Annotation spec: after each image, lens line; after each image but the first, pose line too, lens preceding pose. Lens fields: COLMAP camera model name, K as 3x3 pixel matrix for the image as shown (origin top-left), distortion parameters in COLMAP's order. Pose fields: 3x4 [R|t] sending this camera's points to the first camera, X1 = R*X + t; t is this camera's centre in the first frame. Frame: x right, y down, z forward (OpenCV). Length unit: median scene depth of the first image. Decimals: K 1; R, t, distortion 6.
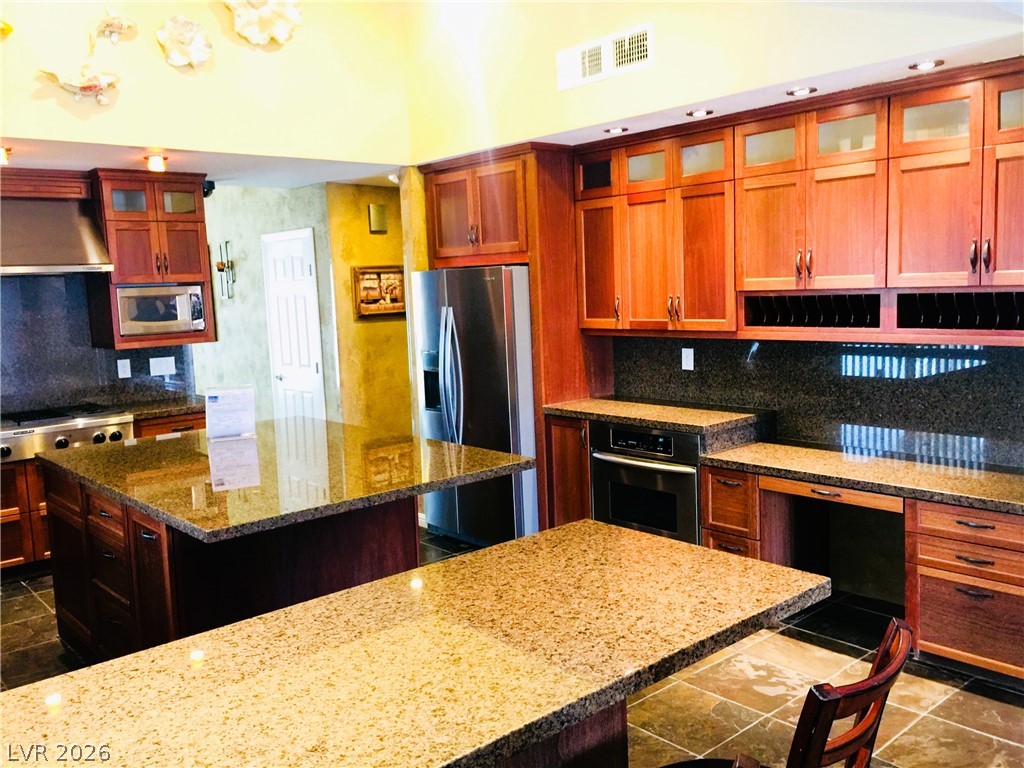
lens RADIAL K [[891.7, 0, 512.0], [0, 891.7, 384.0], [0, 0, 1]] dist [0.121824, -0.172354]
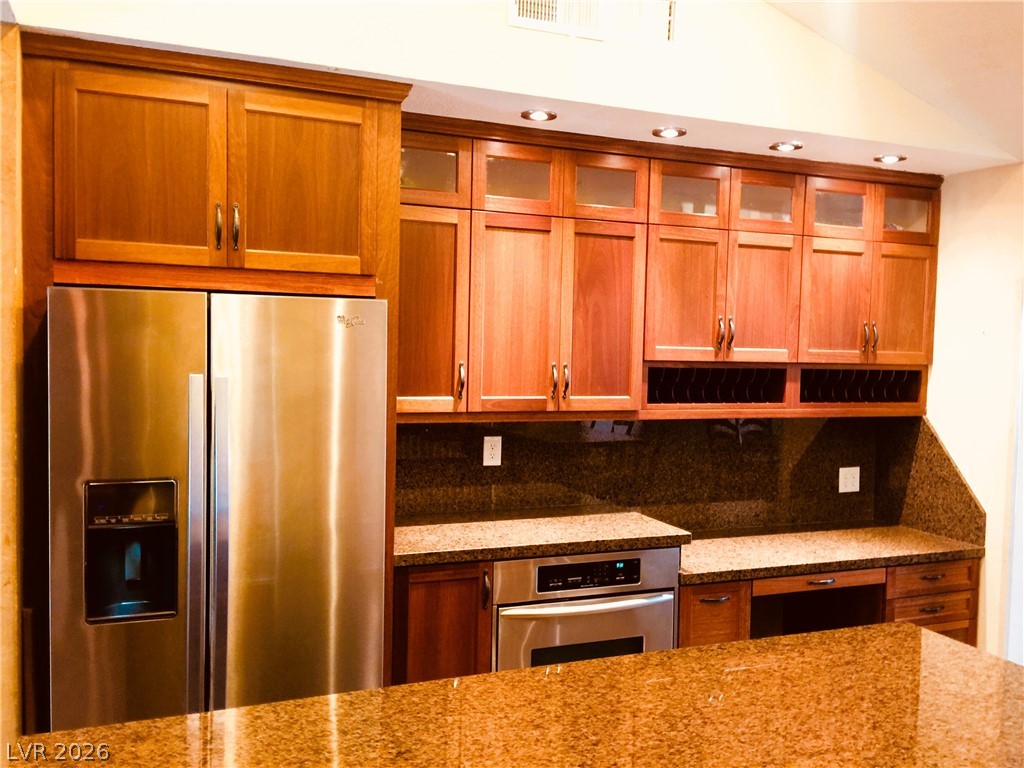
lens RADIAL K [[891.7, 0, 512.0], [0, 891.7, 384.0], [0, 0, 1]] dist [0.121824, -0.172354]
pose [[0.309807, -0.002765, 0.950795, -0.542196], [0.074314, 0.997007, -0.021315, -0.073139], [-0.947891, 0.077261, 0.309085, 0.854473]]
